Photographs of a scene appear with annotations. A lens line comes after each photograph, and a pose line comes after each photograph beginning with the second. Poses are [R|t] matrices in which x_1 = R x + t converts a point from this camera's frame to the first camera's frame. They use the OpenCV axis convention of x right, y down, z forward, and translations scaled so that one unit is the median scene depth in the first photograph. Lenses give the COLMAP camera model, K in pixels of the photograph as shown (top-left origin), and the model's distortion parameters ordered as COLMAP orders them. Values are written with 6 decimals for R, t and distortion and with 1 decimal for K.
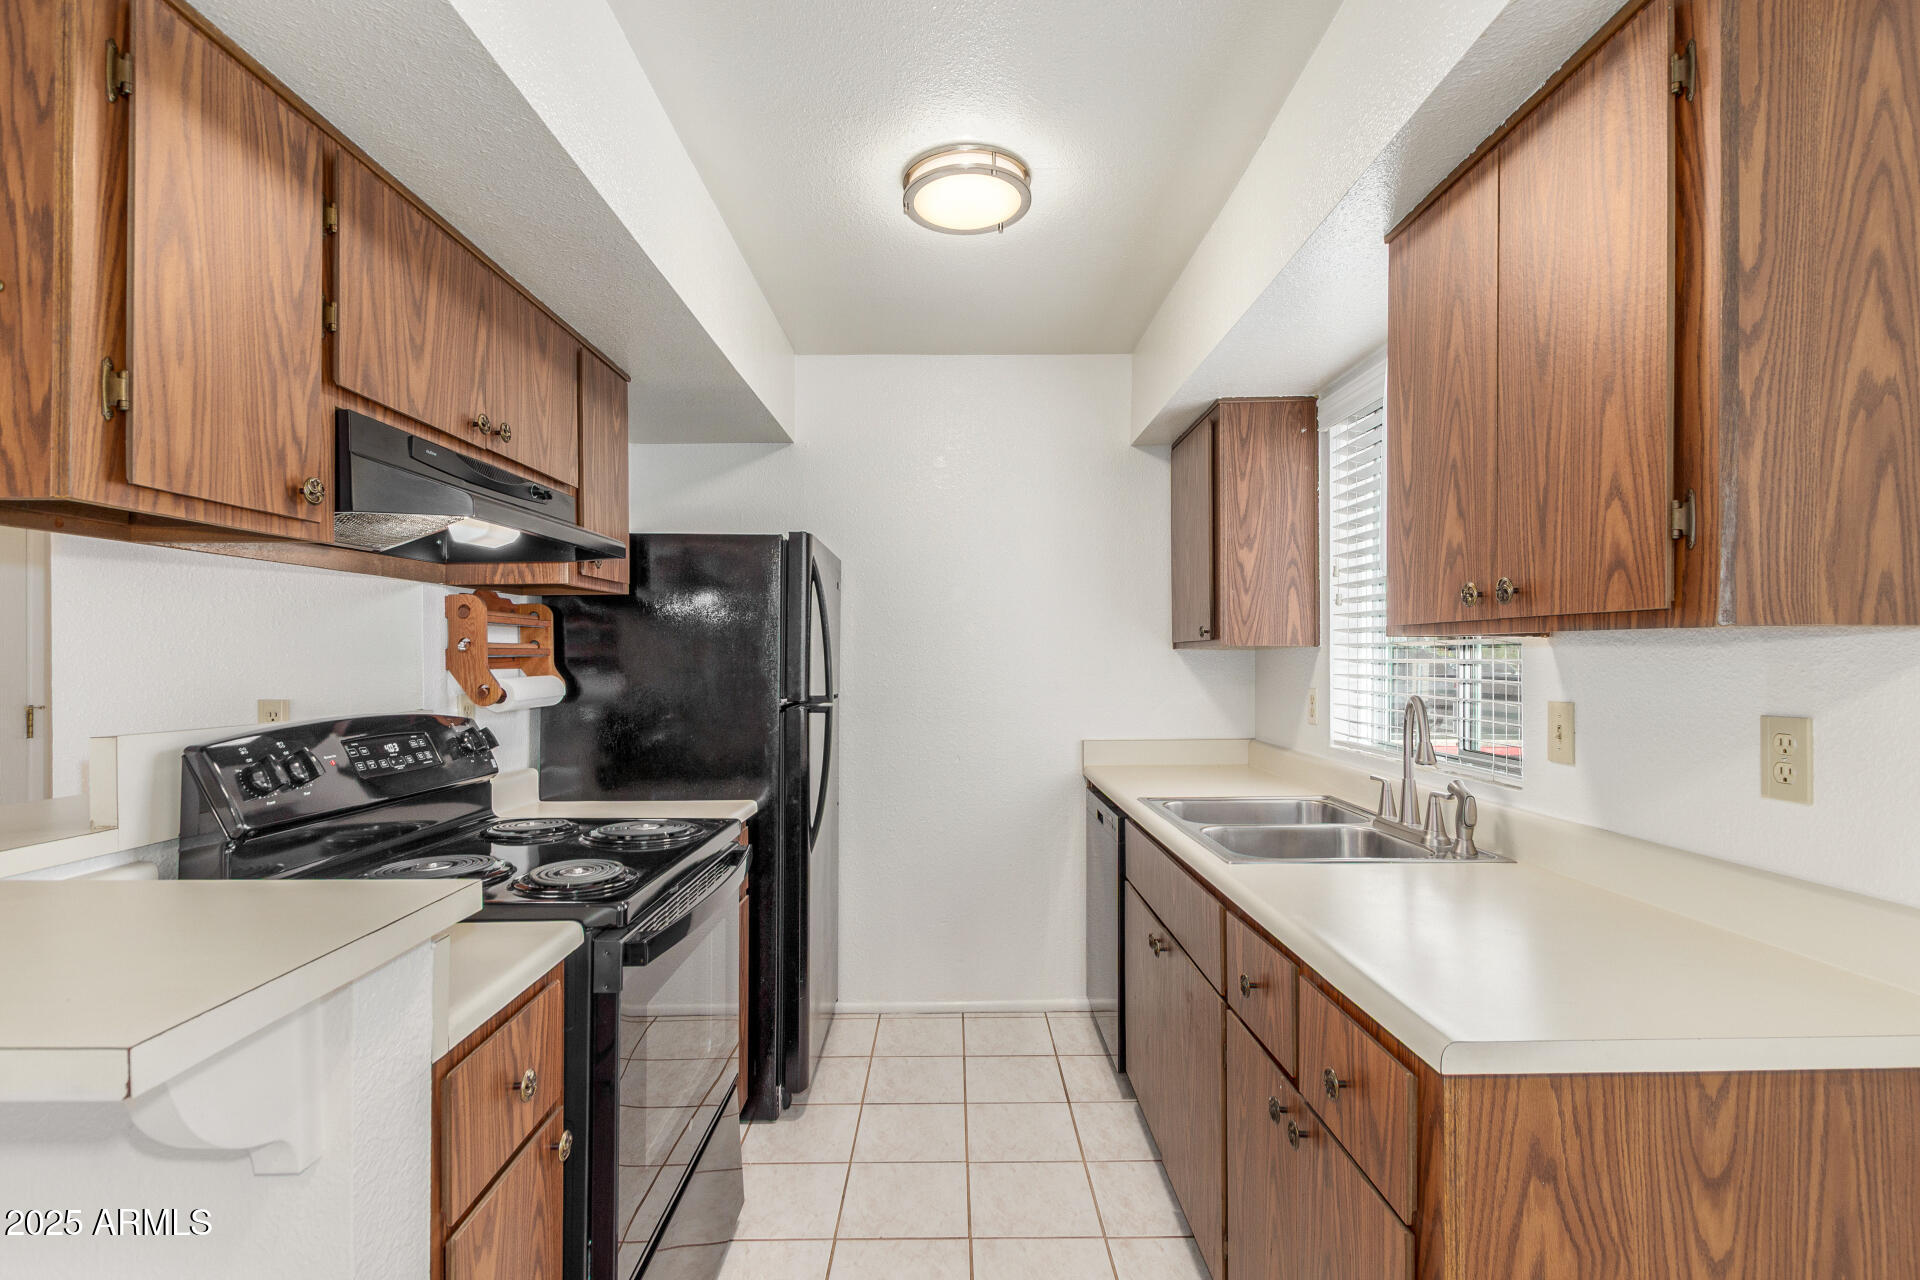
lens RADIAL K [[882.7, 0, 968.3], [0, 882.7, 651.3], [0, 0, 1]] dist [0.007976, -0.001588]
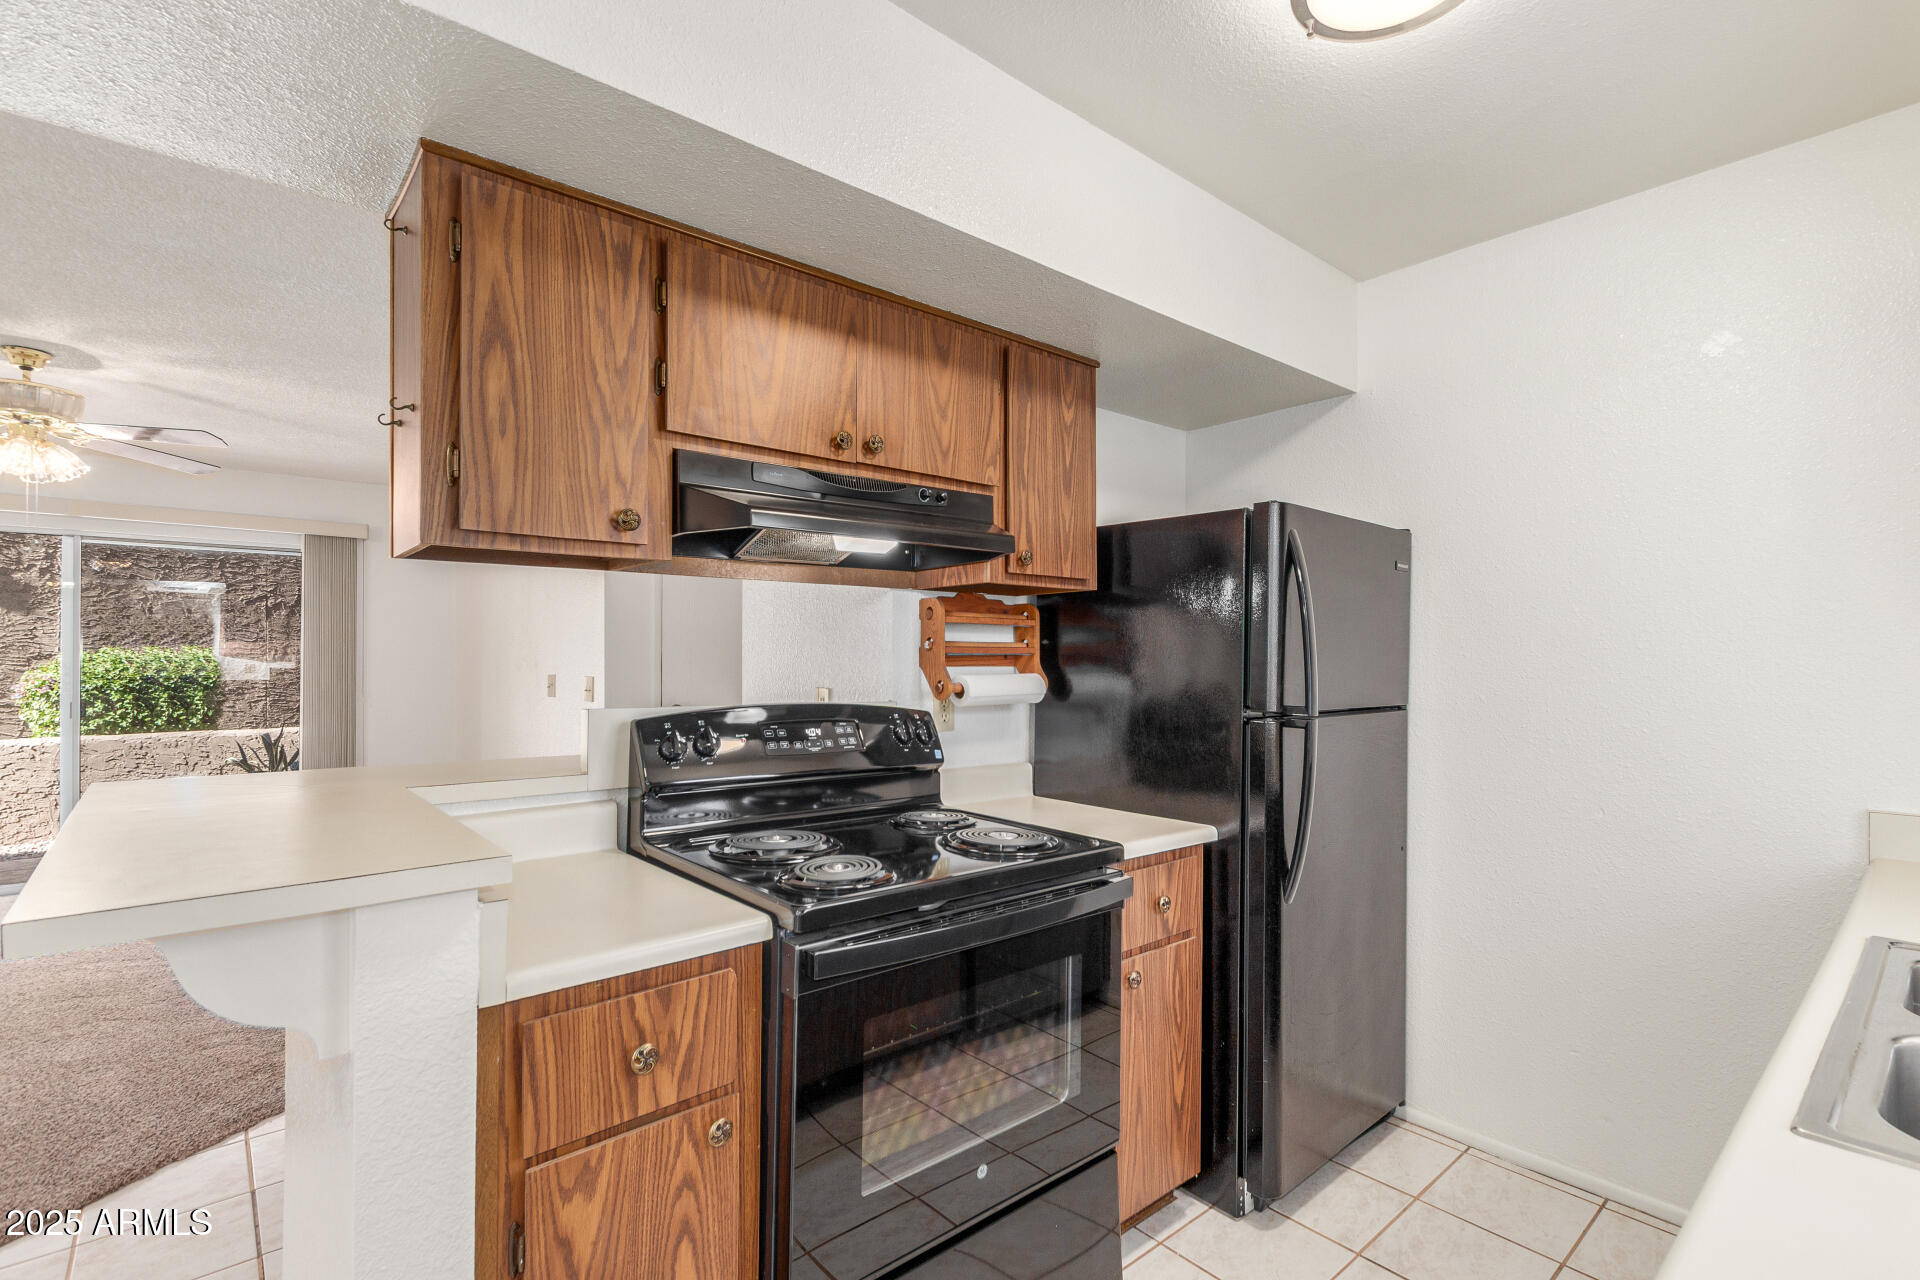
lens RADIAL K [[882.7, 0, 968.9], [0, 882.7, 649.9], [0, 0, 1]] dist [0.007976, -0.001588]
pose [[0.648855, -0.001710, -0.760911, 0.340546], [0.000002, 0.999997, -0.002245, 0.002818], [0.760912, 0.001455, 0.648853, 0.373314]]
